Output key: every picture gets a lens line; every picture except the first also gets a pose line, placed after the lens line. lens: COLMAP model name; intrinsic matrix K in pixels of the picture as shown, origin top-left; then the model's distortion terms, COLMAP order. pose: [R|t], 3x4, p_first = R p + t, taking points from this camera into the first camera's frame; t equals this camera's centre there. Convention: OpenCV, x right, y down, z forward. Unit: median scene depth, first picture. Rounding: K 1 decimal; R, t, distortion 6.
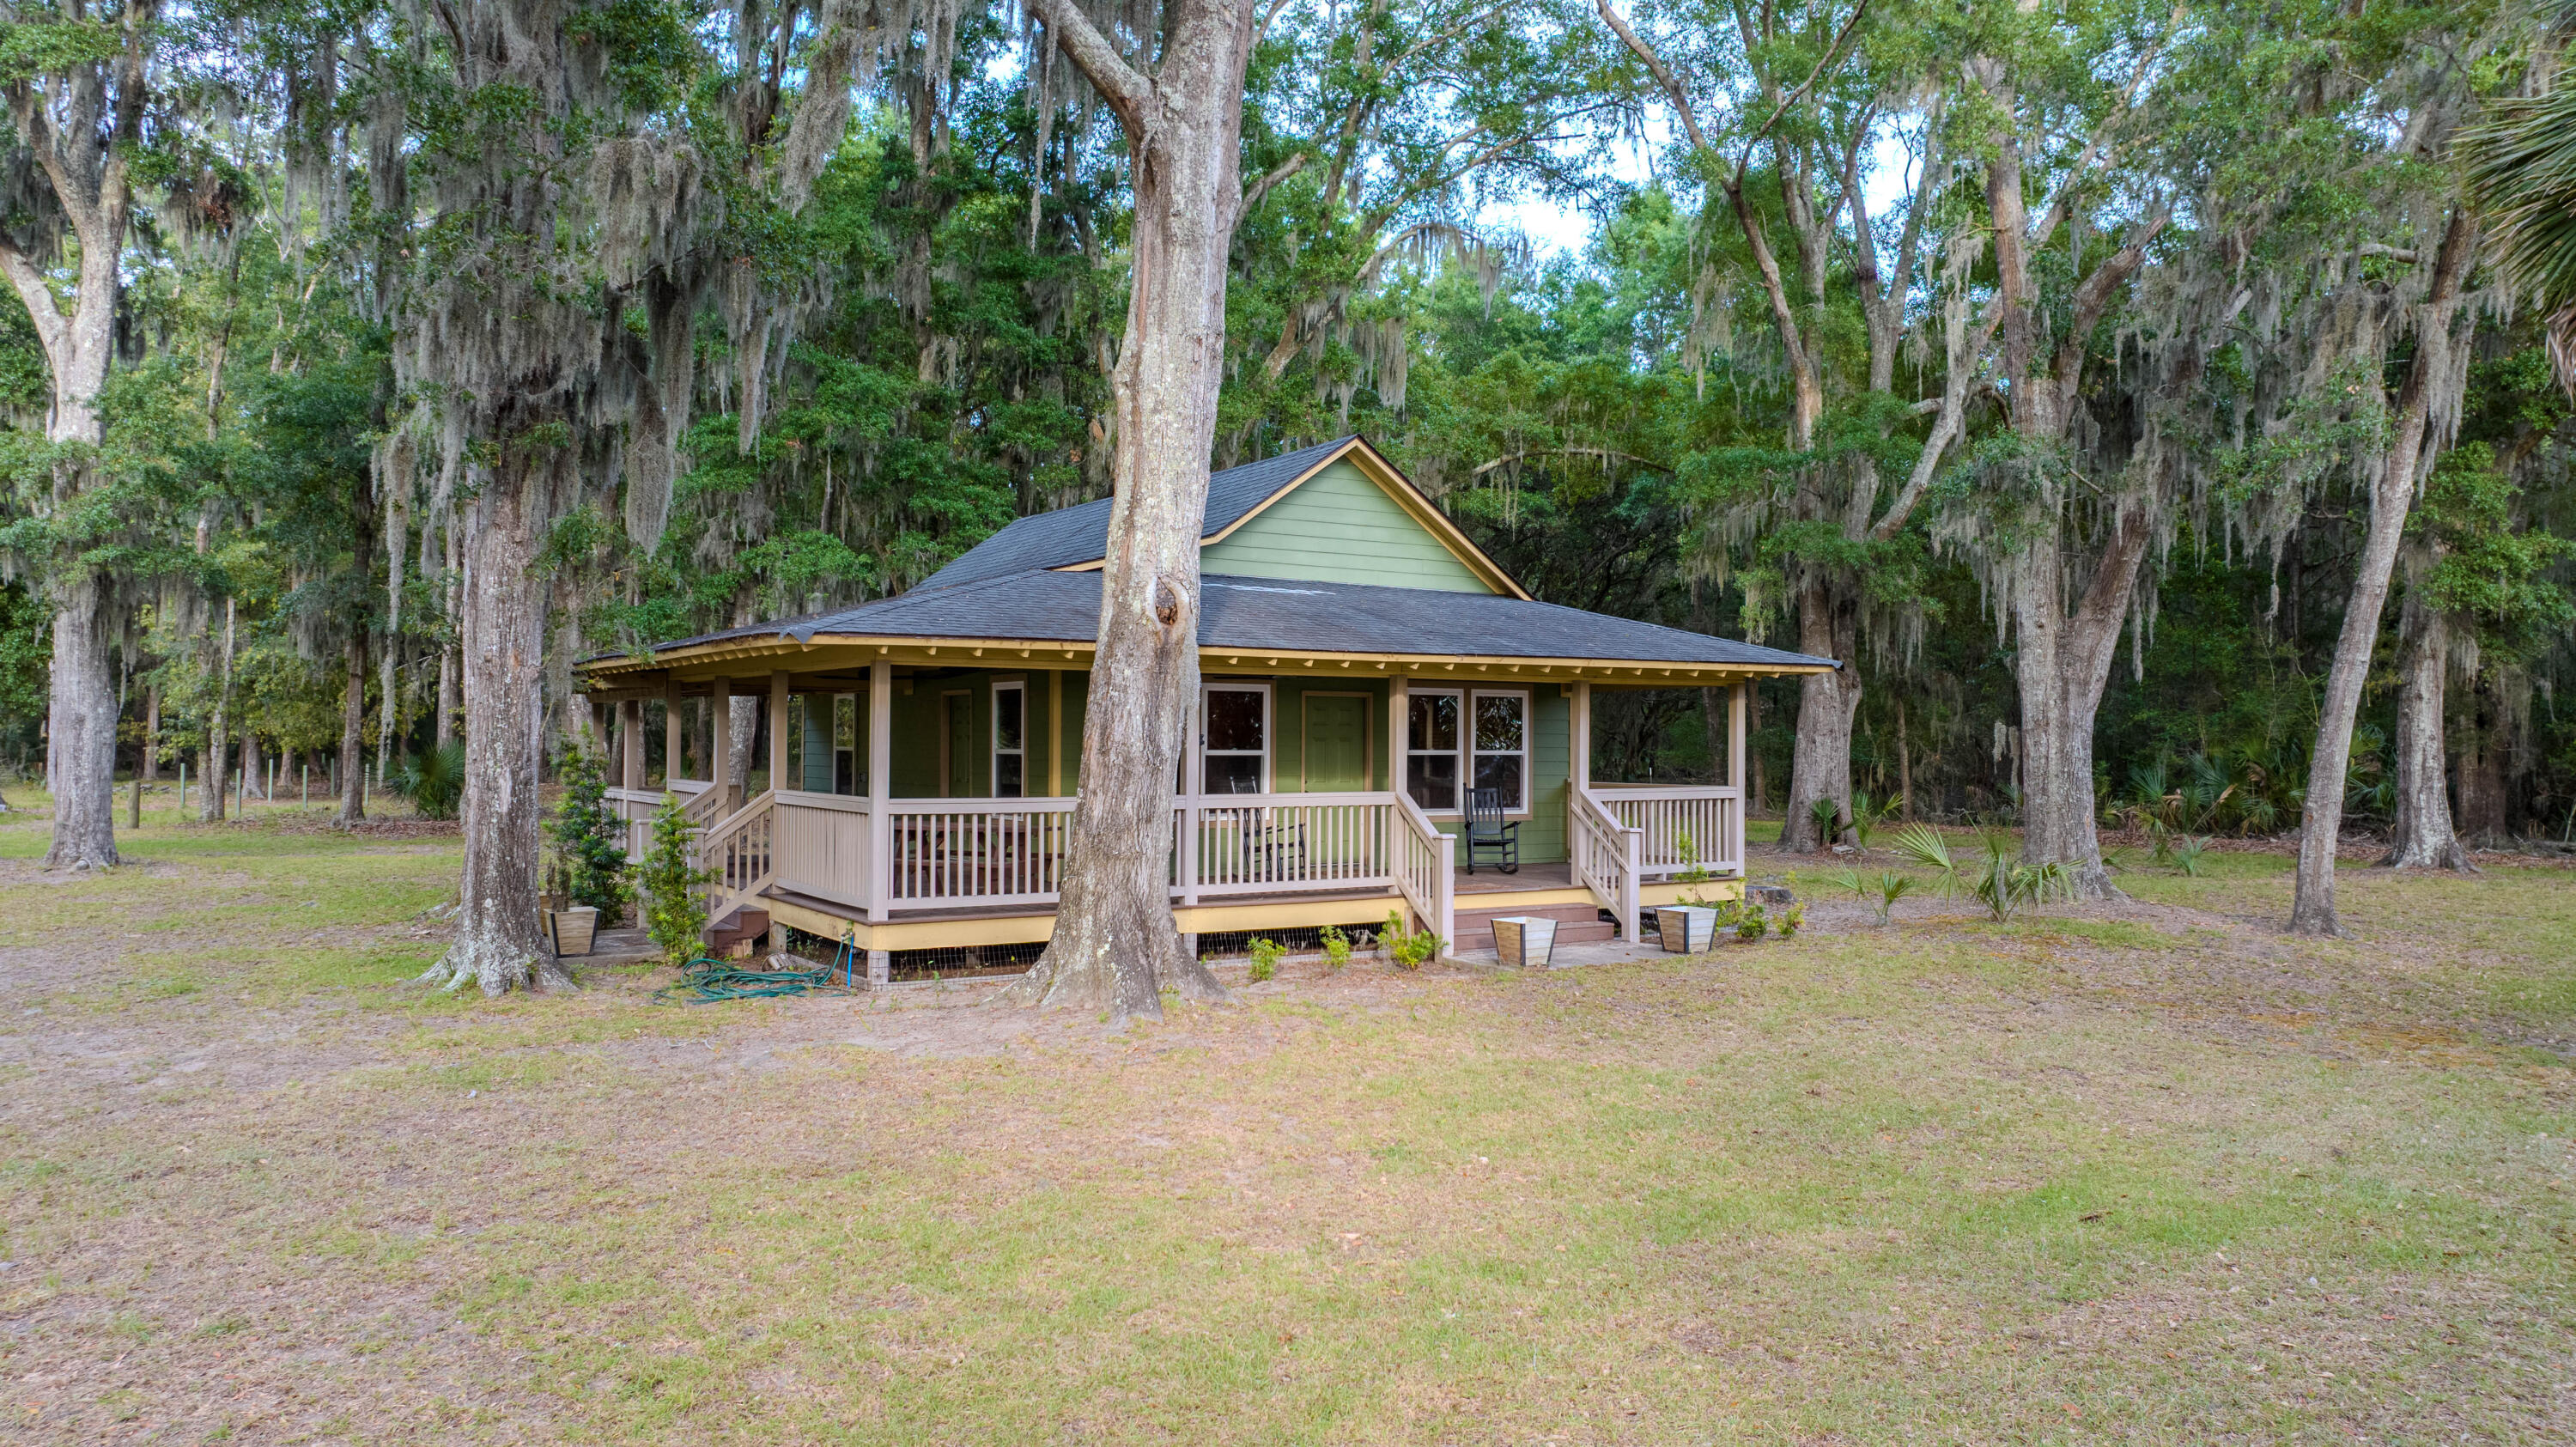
lens RADIAL K [[1801.1, 0, 1288.0], [0, 1801.1, 723.5], [0, 0, 1]] dist [-0.037891, 0.057051]
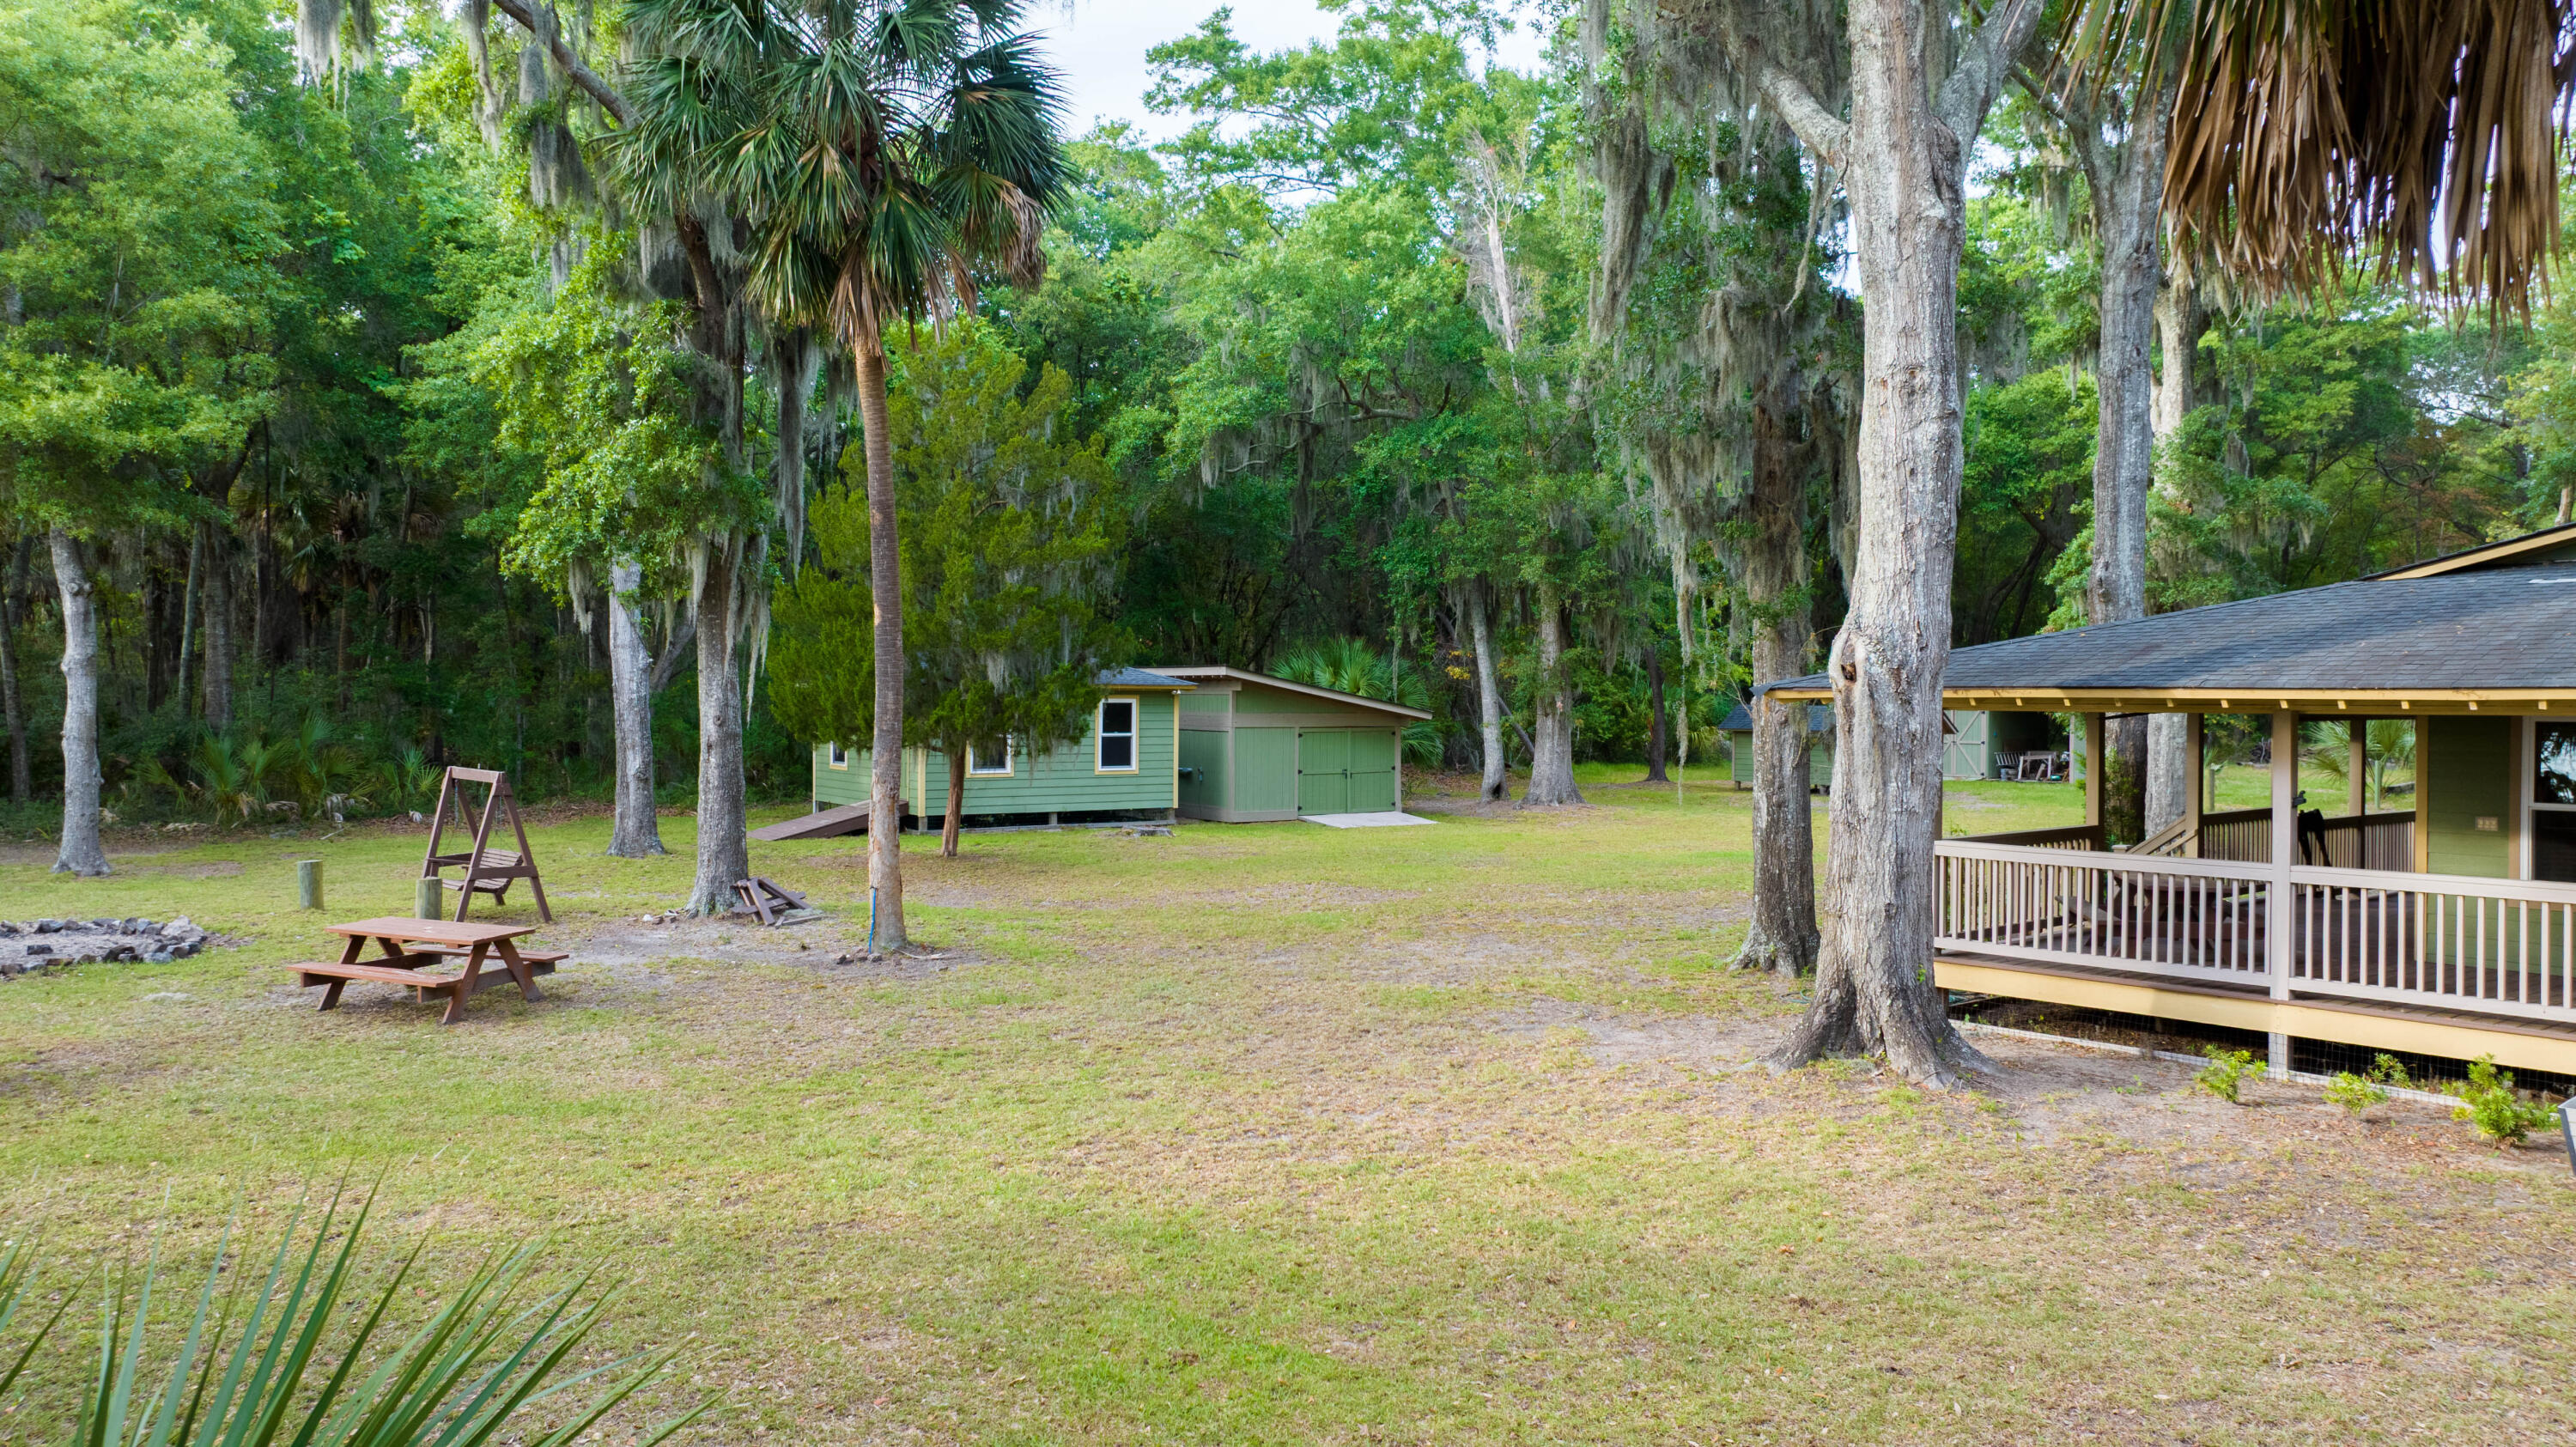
lens RADIAL K [[1804.1, 0, 1298.1], [0, 1804.1, 712.8], [0, 0, 1]] dist [-0.064883, 0.055639]
pose [[0.137290, 0.005411, -0.990516, 0.580135], [0.005995, 0.999962, 0.006293, -0.031120], [0.990513, -0.006802, 0.137252, 0.383208]]
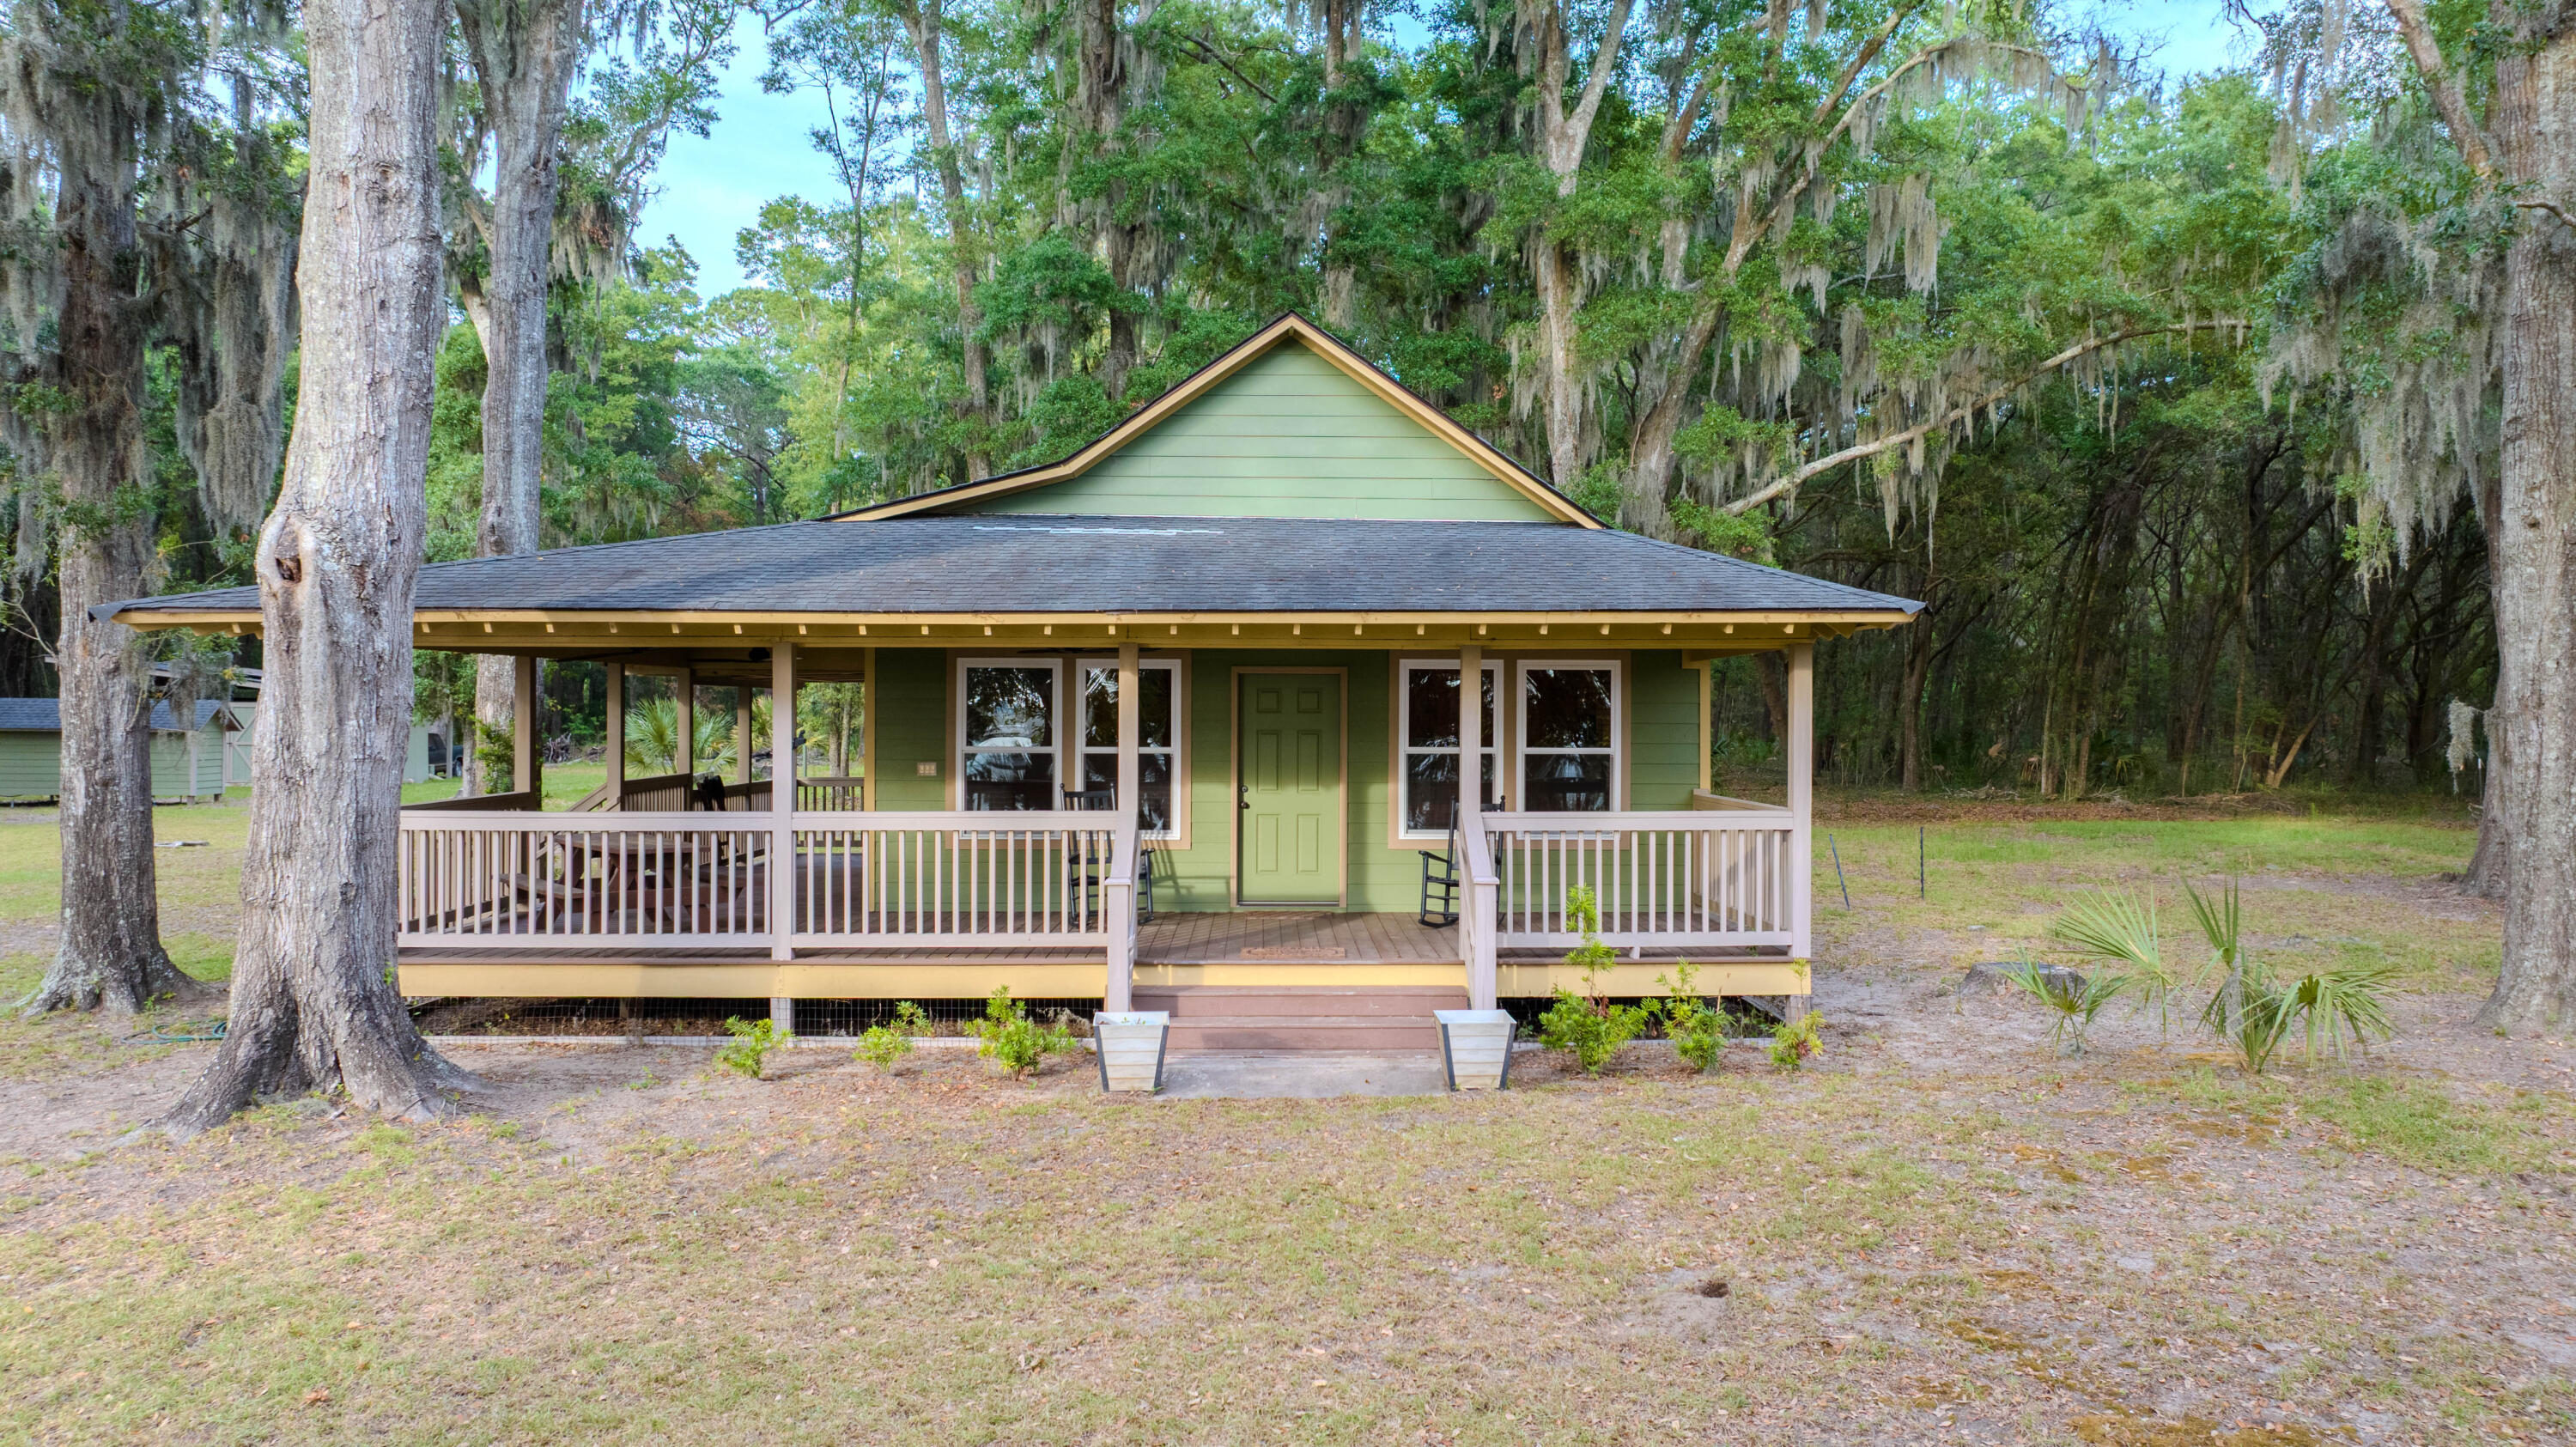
lens RADIAL K [[1812.1, 0, 1285.9], [0, 1812.1, 716.5], [0, 0, 1]] dist [-0.066788, 0.075720]
pose [[0.863134, -0.002057, -0.504971, 0.426142], [0.006516, 0.999954, 0.007063, -0.002767], [0.504933, -0.009387, 0.863107, 0.396209]]
